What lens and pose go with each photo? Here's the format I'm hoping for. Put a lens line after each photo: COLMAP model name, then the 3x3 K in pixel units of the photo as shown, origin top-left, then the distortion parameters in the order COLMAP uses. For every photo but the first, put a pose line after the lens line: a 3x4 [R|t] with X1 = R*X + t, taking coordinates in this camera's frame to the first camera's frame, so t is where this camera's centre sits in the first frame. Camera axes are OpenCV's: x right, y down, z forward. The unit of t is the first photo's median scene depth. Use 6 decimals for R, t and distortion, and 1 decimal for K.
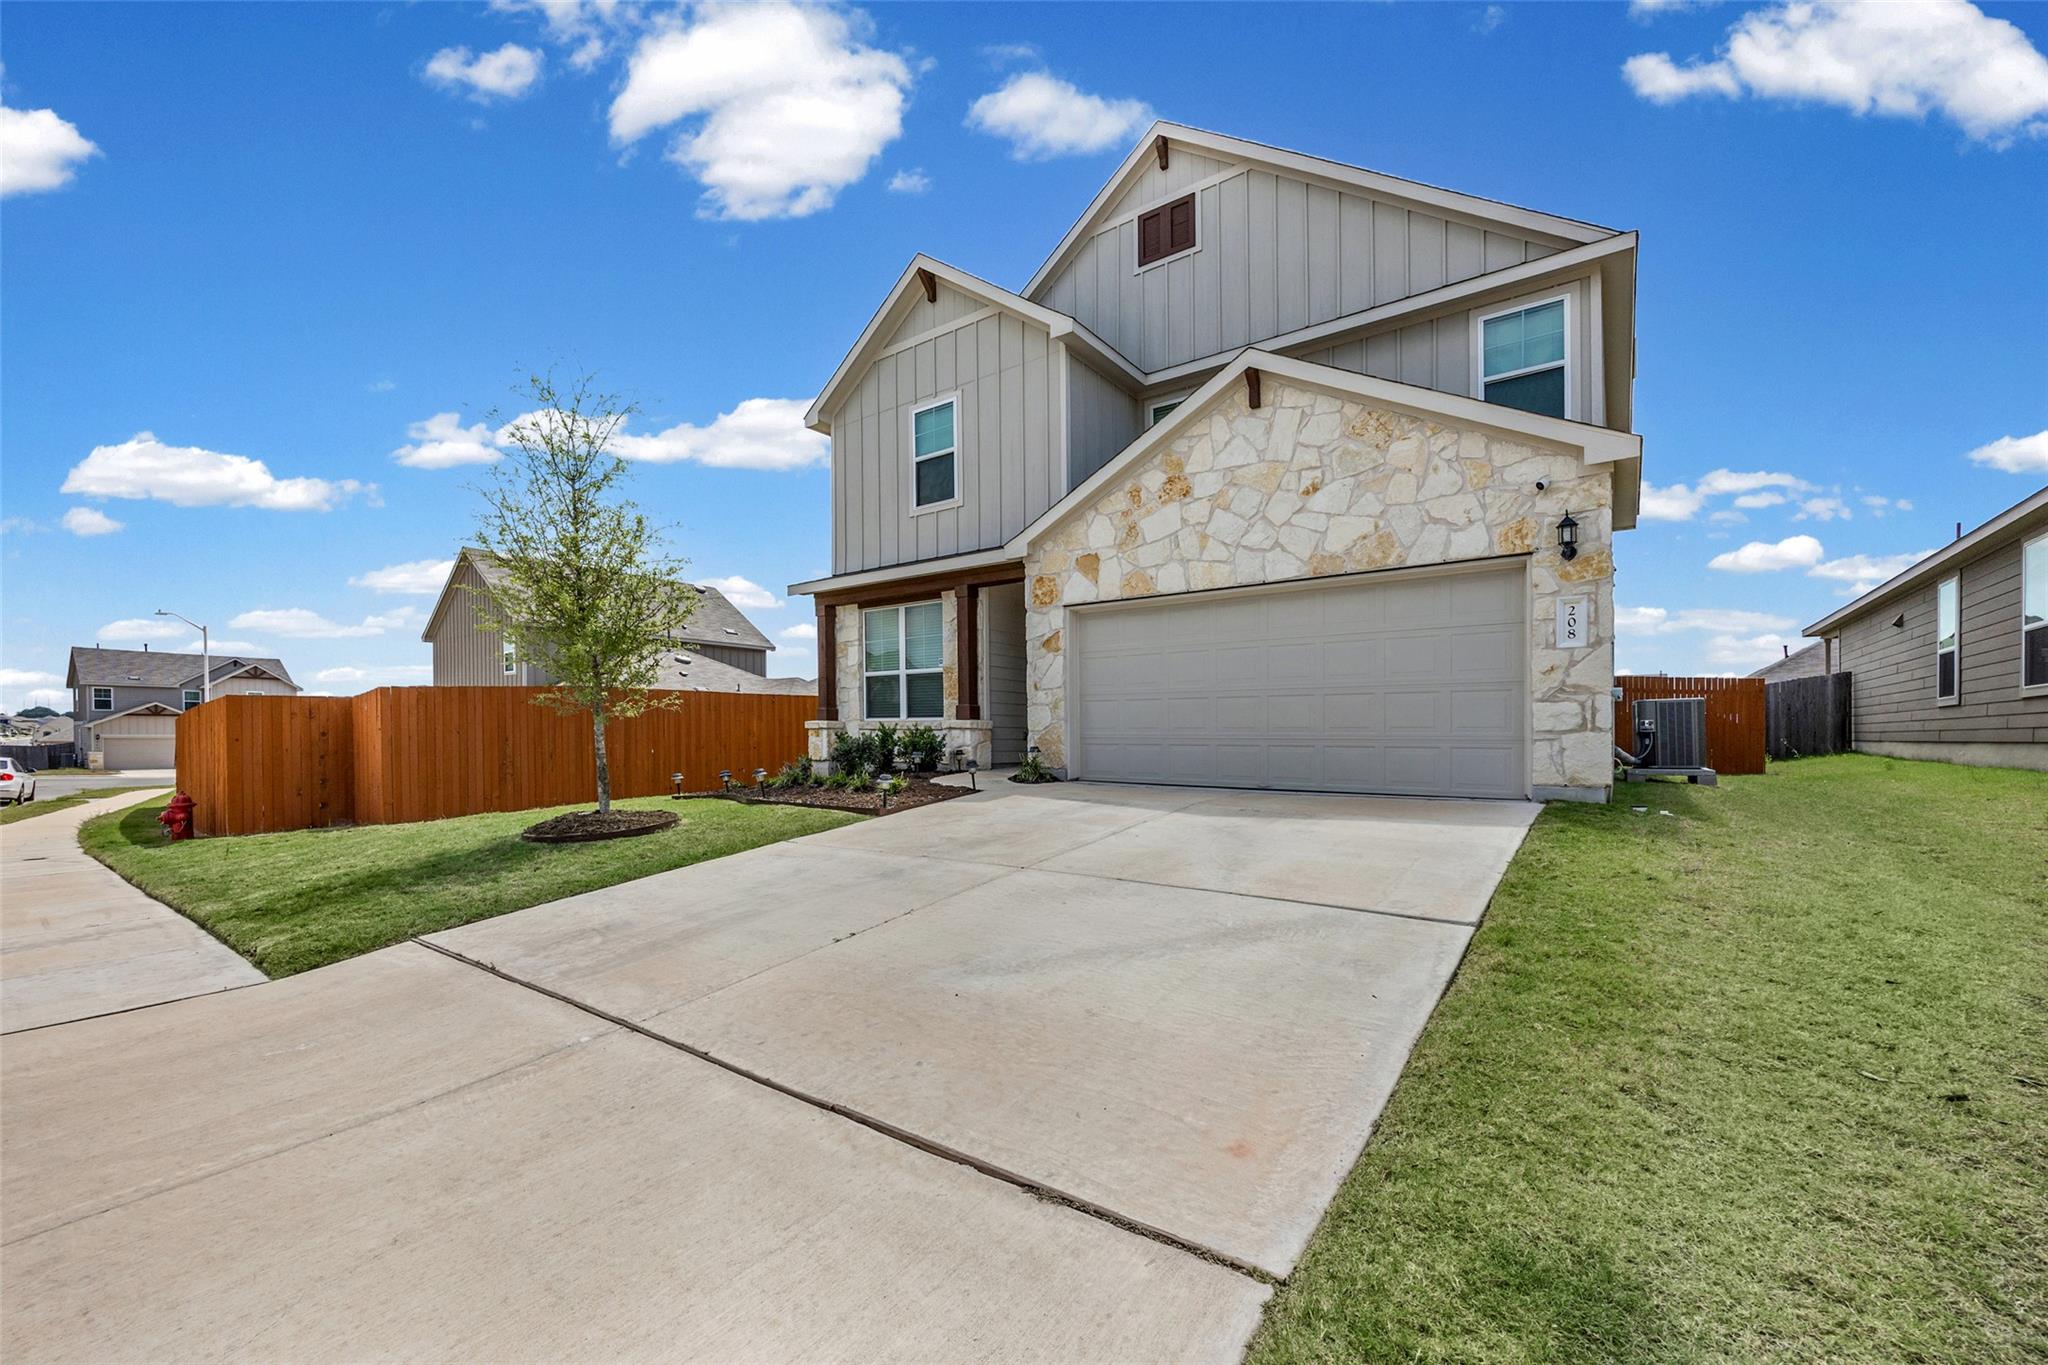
lens RADIAL K [[823.7, 0, 1019.3], [0, 823.7, 659.6], [0, 0, 1]] dist [0.001096, 0.000059]
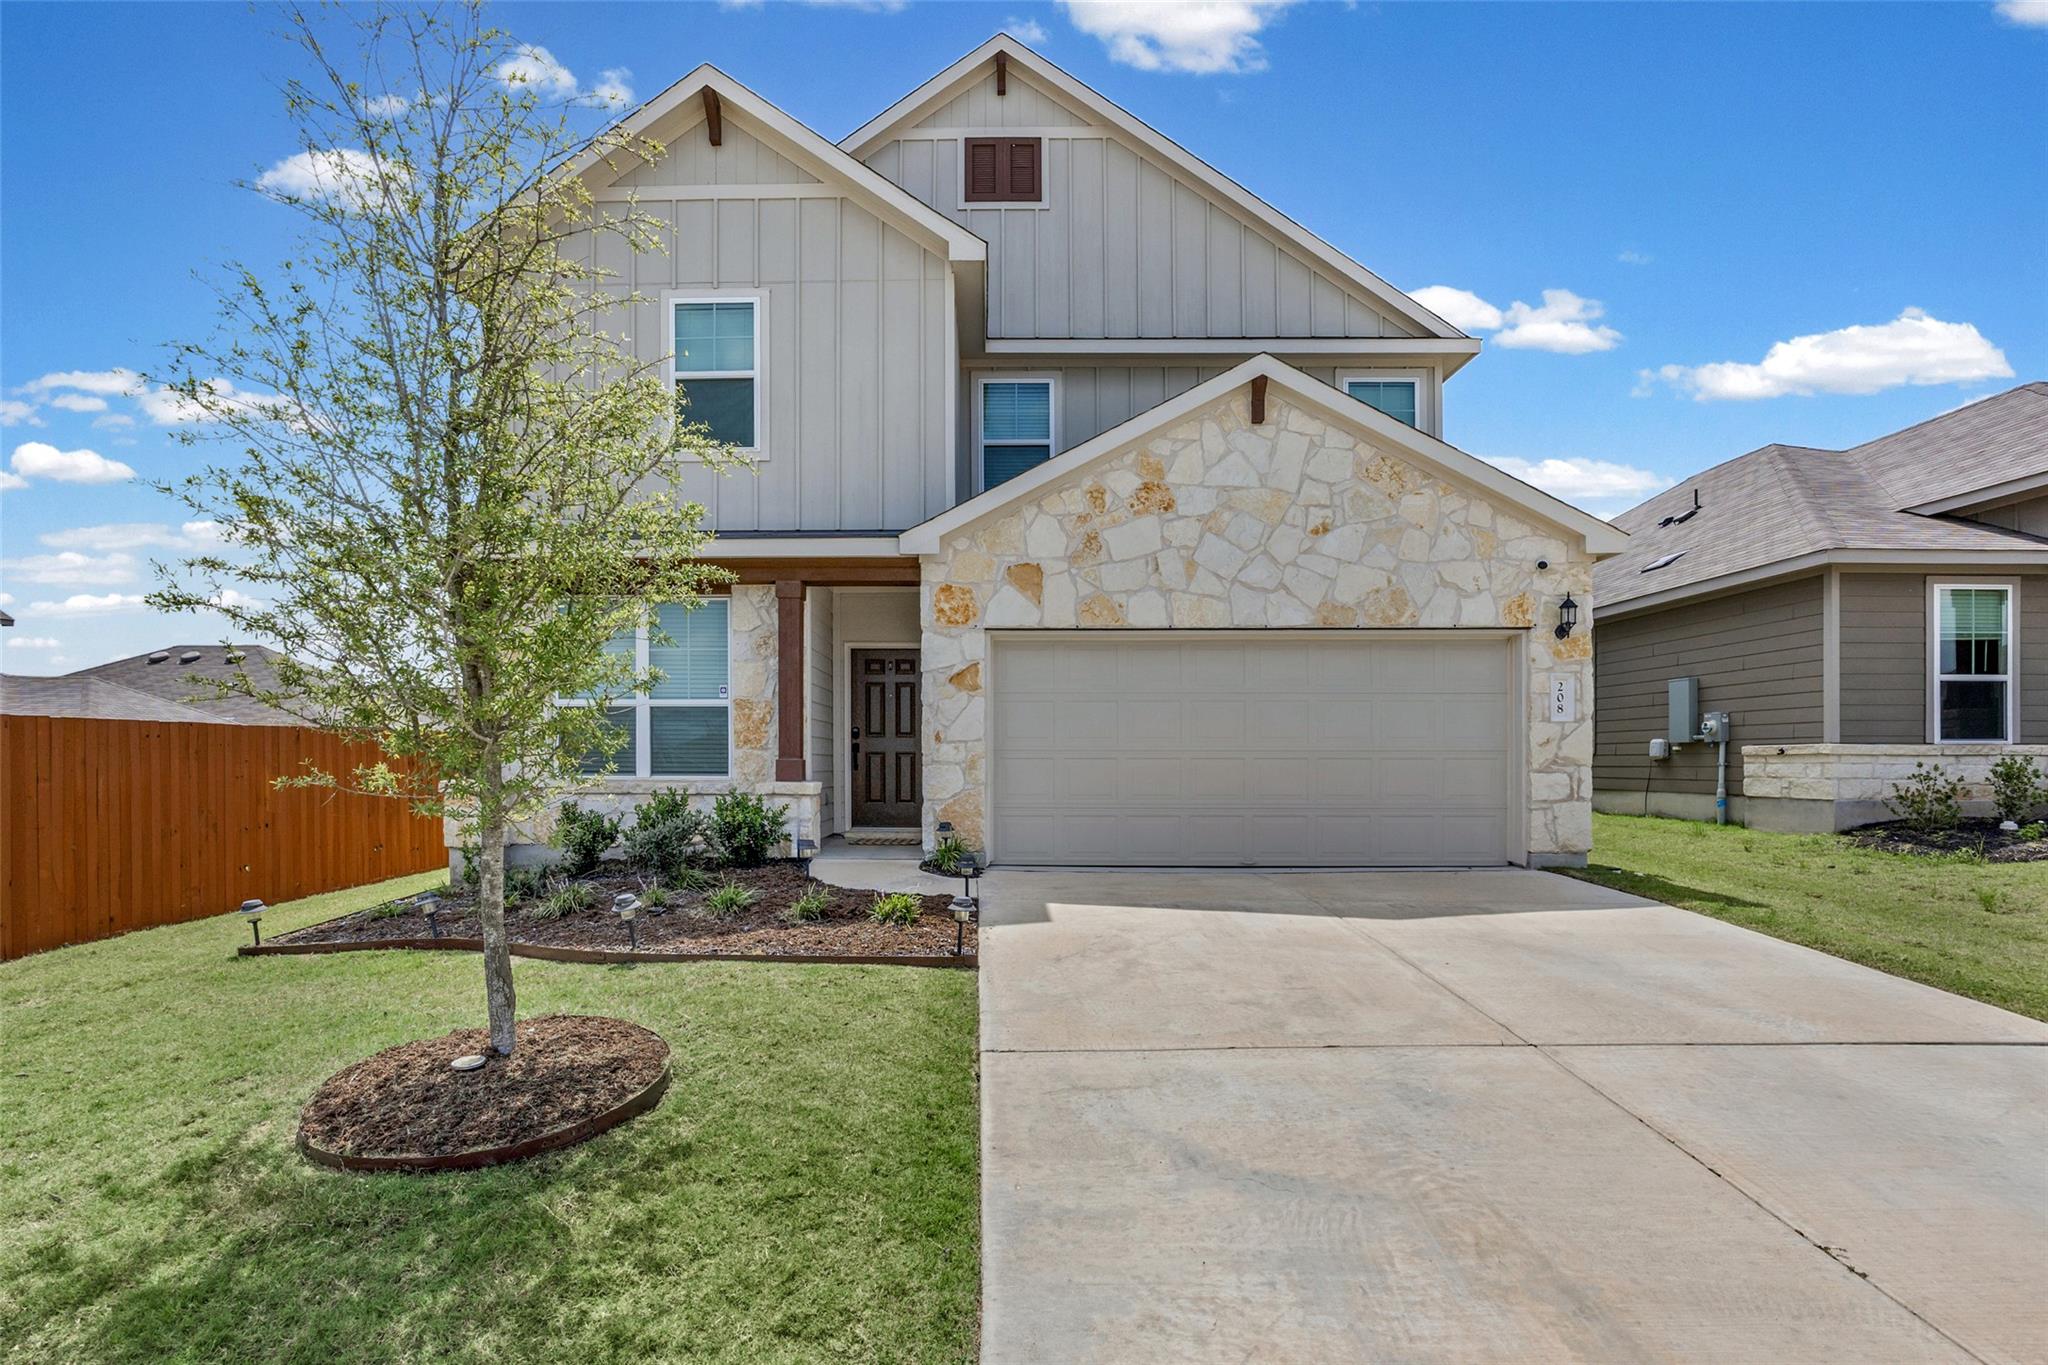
lens RADIAL K [[929.0, 0, 1024.0], [0, 929.0, 682.5], [0, 0, 1]] dist [-0.014888, -0.000223]
pose [[0.802679, 0.050409, 0.594277, -0.458219], [-0.053673, 0.998484, -0.012200, -0.010402], [-0.593991, -0.022104, 0.804168, 0.351811]]
